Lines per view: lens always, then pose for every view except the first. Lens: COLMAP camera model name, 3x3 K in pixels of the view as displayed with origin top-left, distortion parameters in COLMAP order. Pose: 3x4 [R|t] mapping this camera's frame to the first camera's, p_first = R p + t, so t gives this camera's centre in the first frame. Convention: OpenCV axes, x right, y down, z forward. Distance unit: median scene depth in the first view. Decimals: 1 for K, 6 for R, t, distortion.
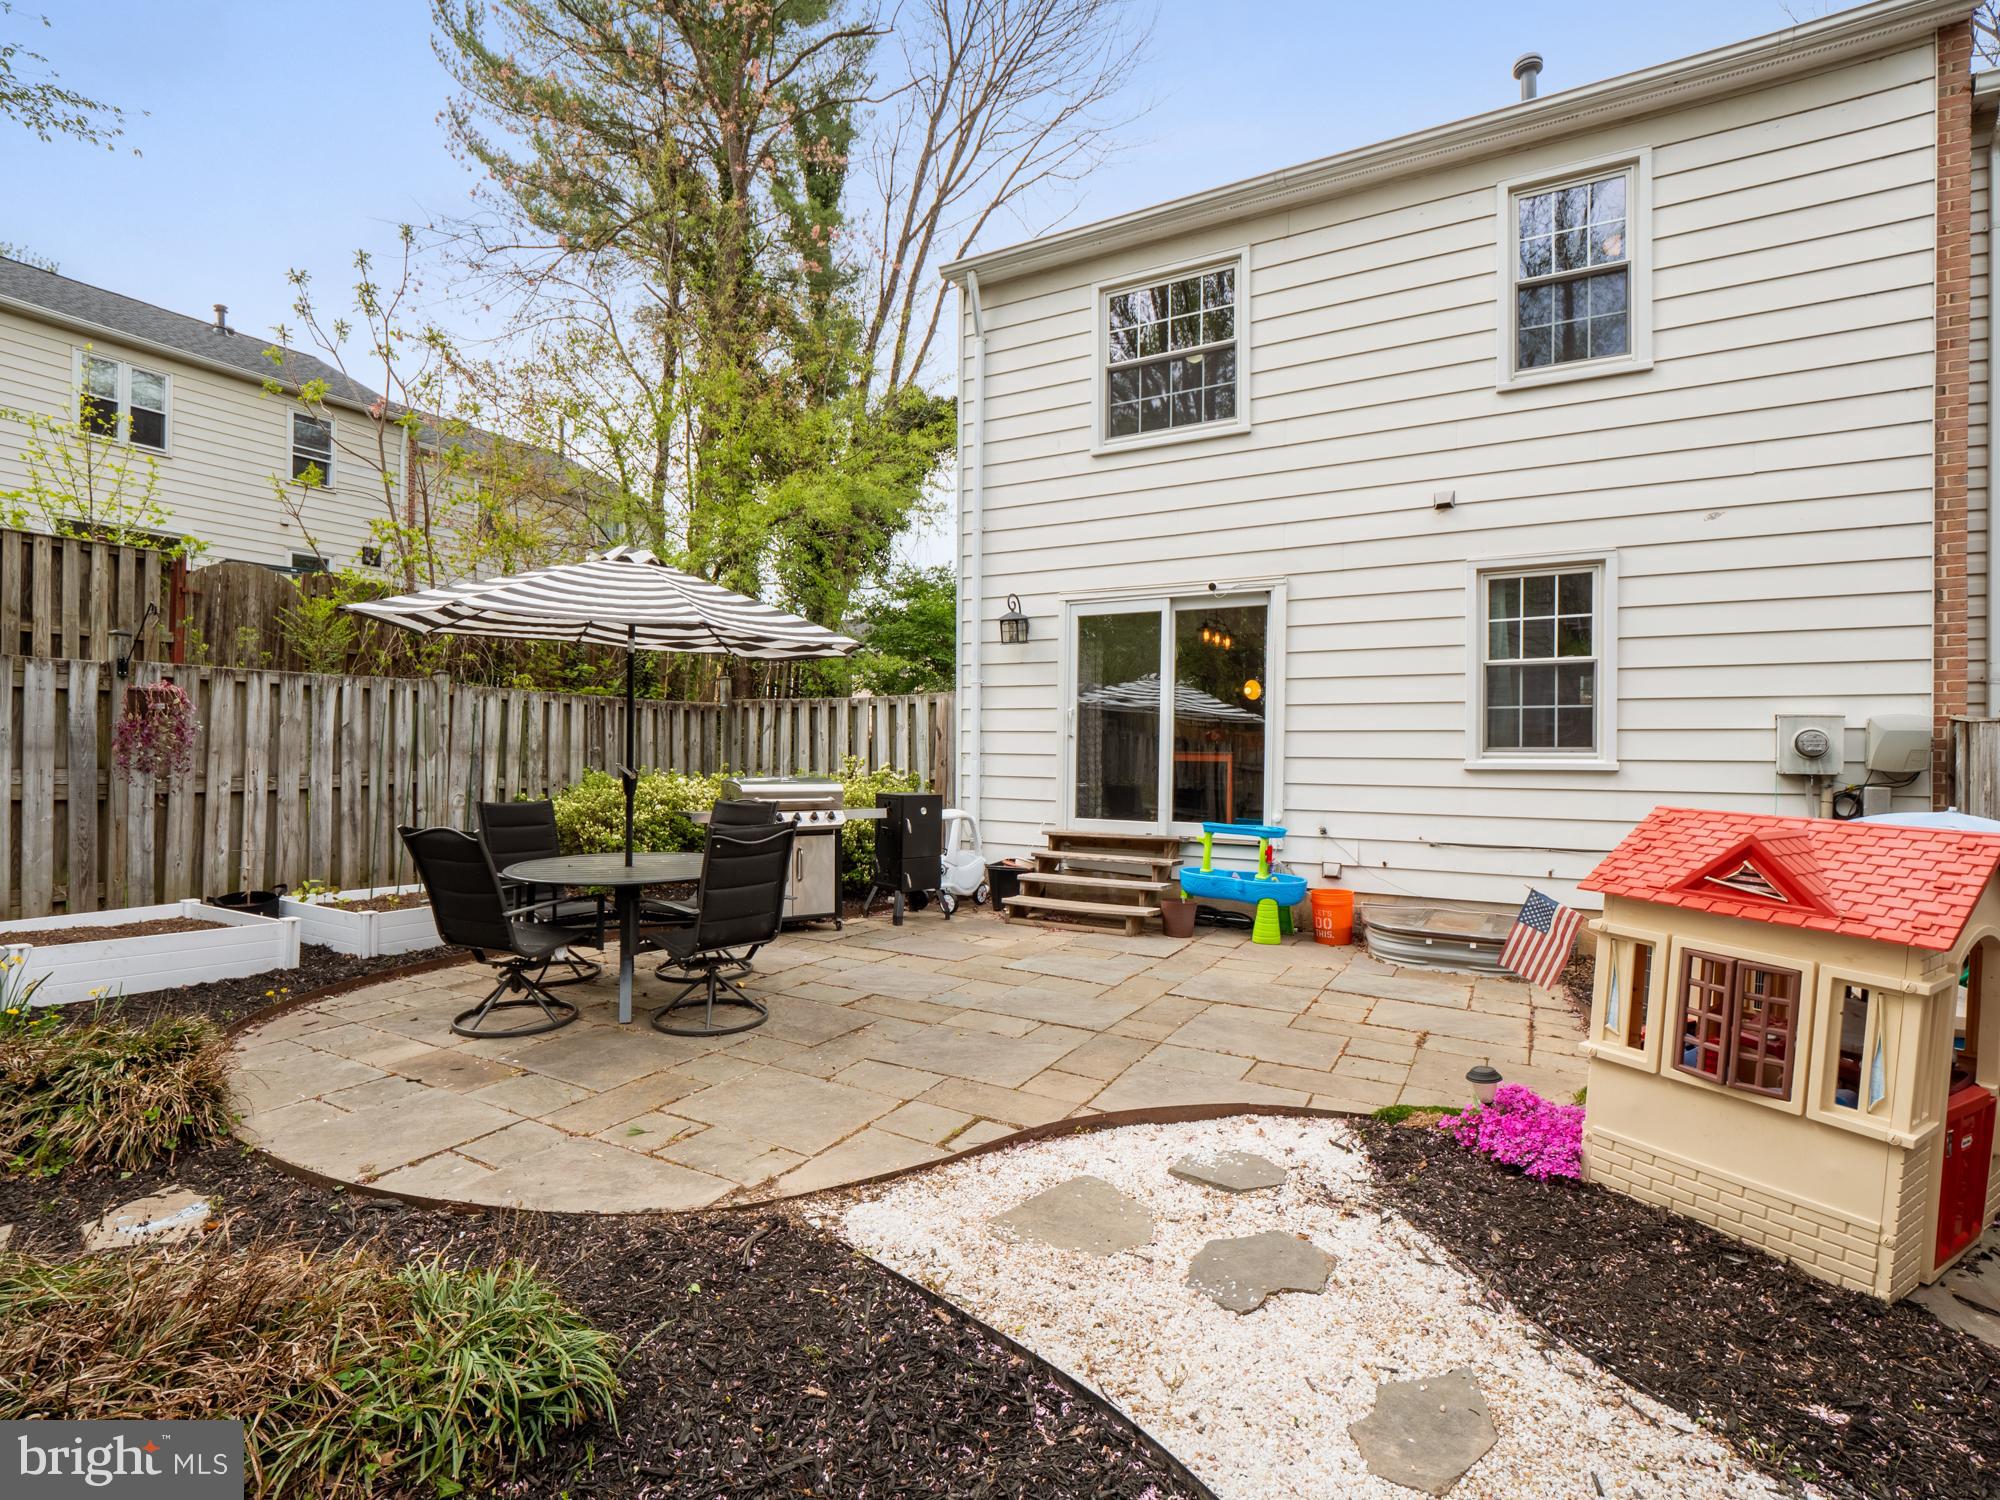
lens RADIAL K [[980.0, 0, 995.0], [0, 980.0, 758.7], [0, 0, 1]] dist [-0.001329, -0.010522]
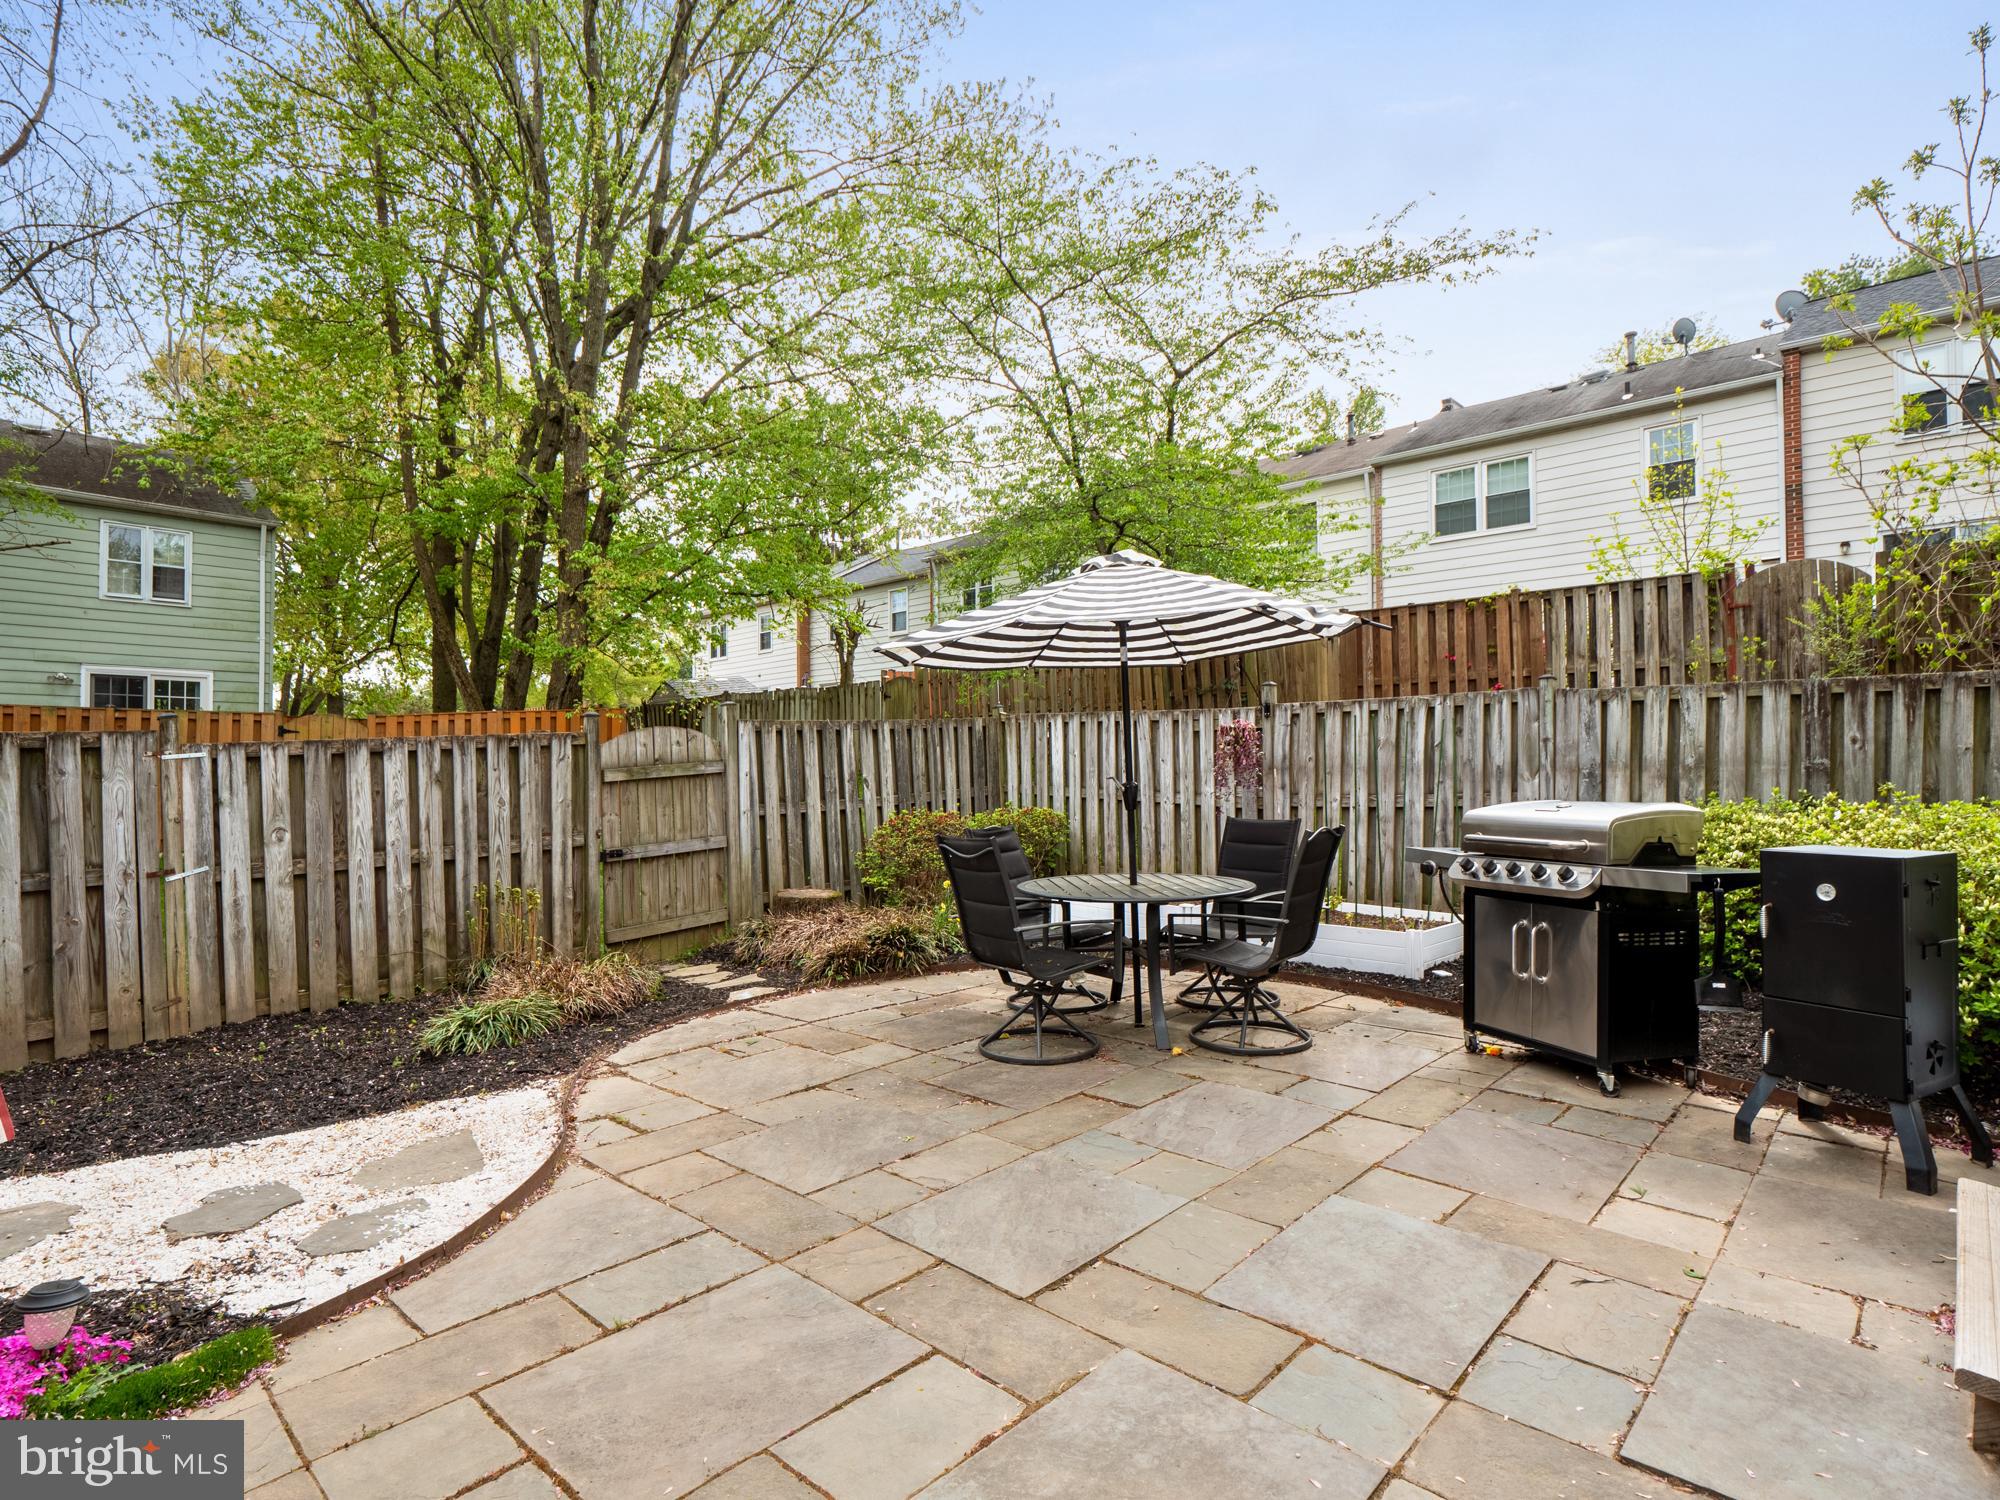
lens RADIAL K [[1057.4, 0, 1000.0], [0, 1057.4, 750.0], [0, 0, 1]] dist [-0.003815, -0.002069]
pose [[-0.256689, -0.037272, -0.965775, 0.652637], [-0.008167, 0.999304, -0.036395, 0.018500], [0.966460, -0.001455, -0.256814, 1.146623]]
